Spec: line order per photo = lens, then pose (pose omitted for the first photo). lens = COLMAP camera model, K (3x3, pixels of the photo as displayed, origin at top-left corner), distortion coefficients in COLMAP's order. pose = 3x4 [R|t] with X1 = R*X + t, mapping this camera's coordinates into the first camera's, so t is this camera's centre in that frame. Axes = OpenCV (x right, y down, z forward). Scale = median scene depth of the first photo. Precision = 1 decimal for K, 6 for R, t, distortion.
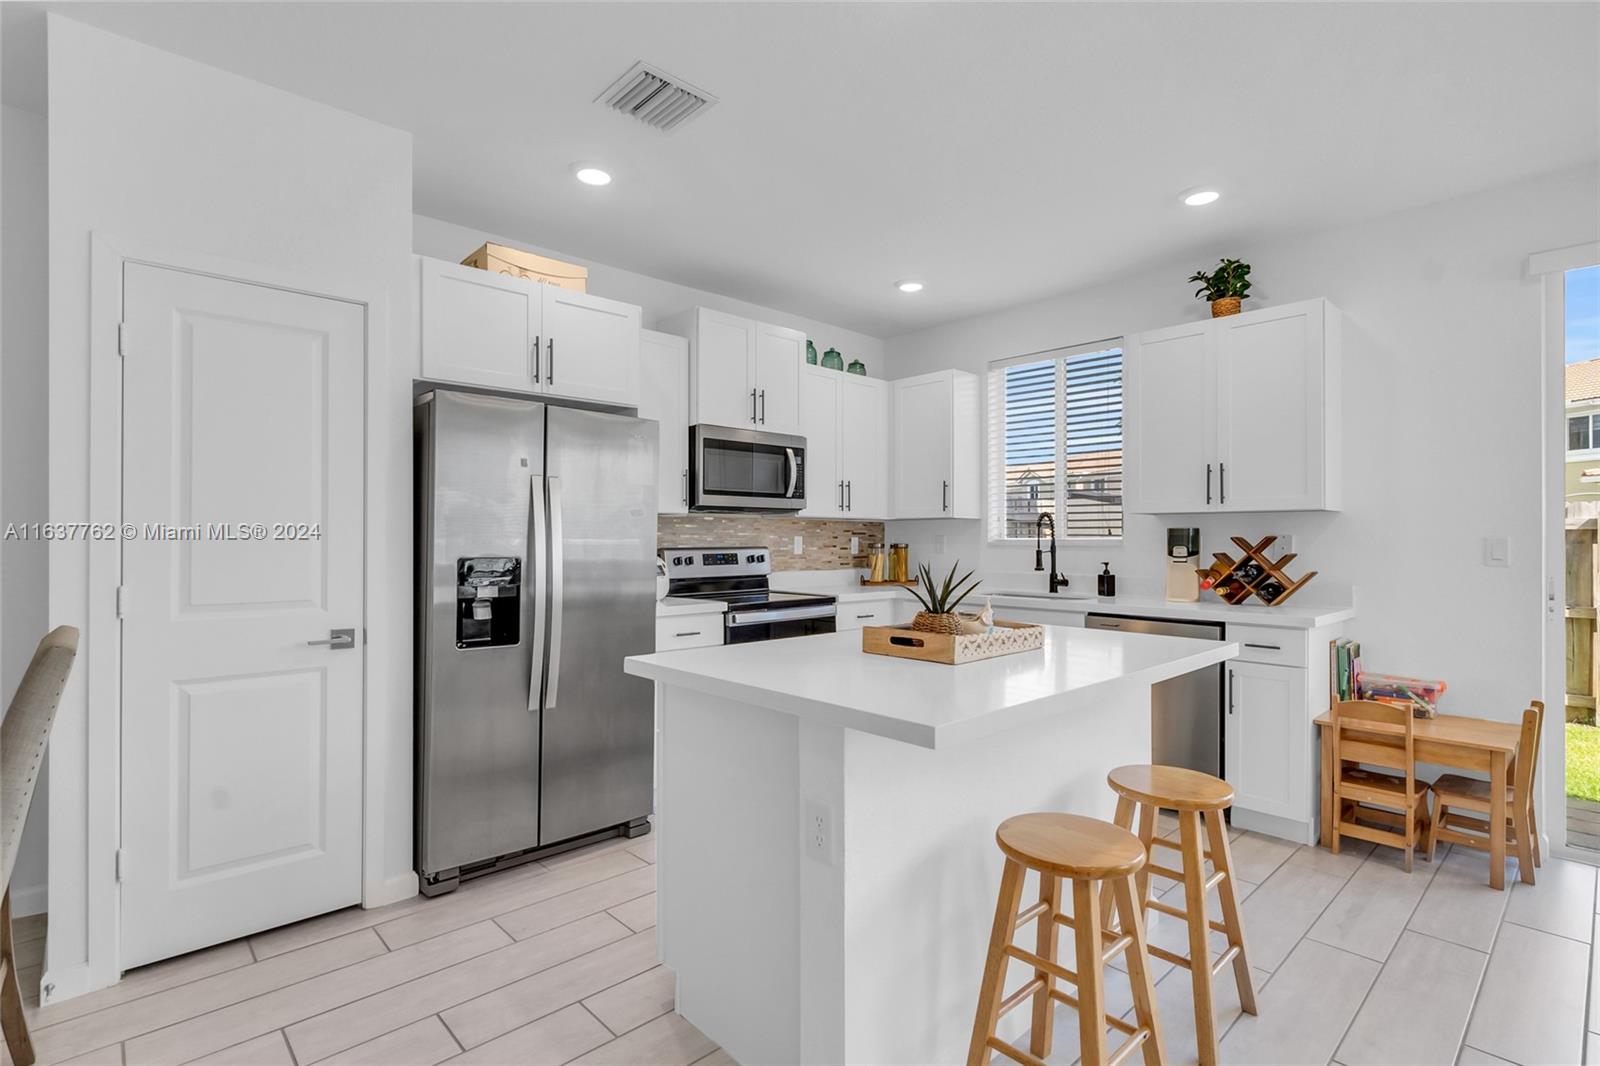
lens RADIAL K [[764.5, 0, 796.6], [0, 764.5, 536.1], [0, 0, 1]] dist [0.000642, -0.000942]
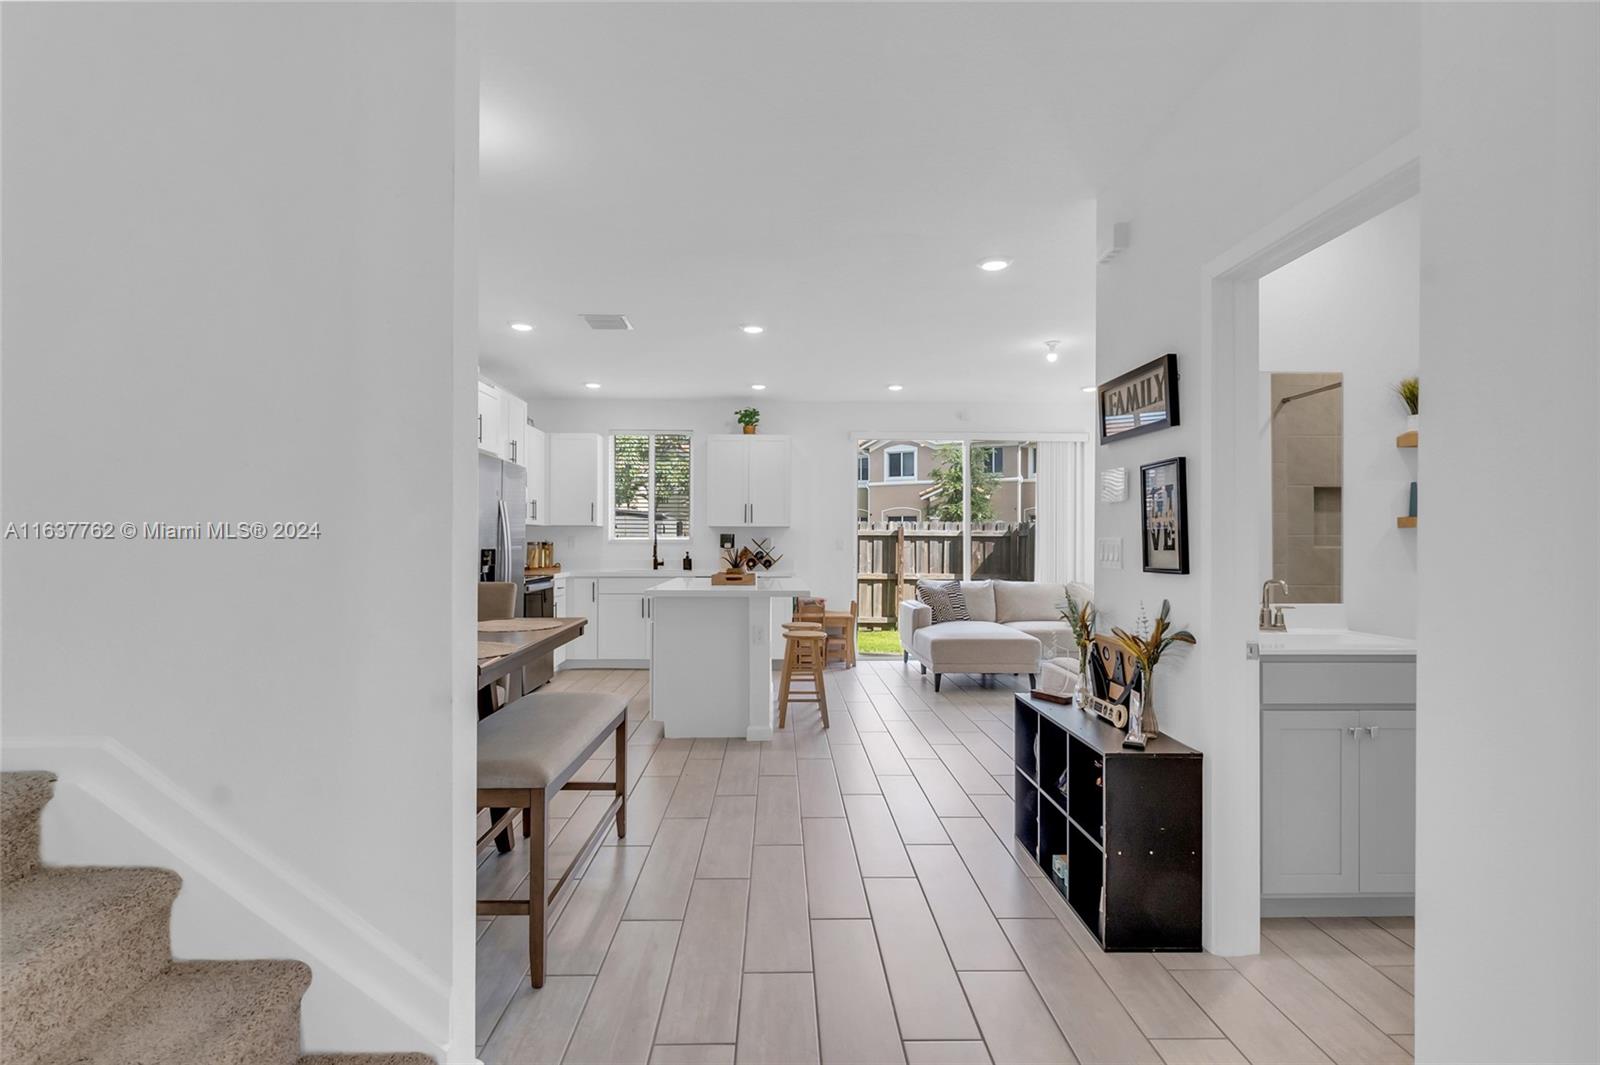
lens RADIAL K [[764.5, 0, 796.6], [0, 764.5, 535.6], [0, 0, 1]] dist [0.000642, -0.000942]
pose [[0.657993, 0.006522, 0.752995, -0.937472], [-0.005762, 0.999977, -0.003626, 0.000010], [-0.753002, -0.001952, 0.658016, -0.484558]]
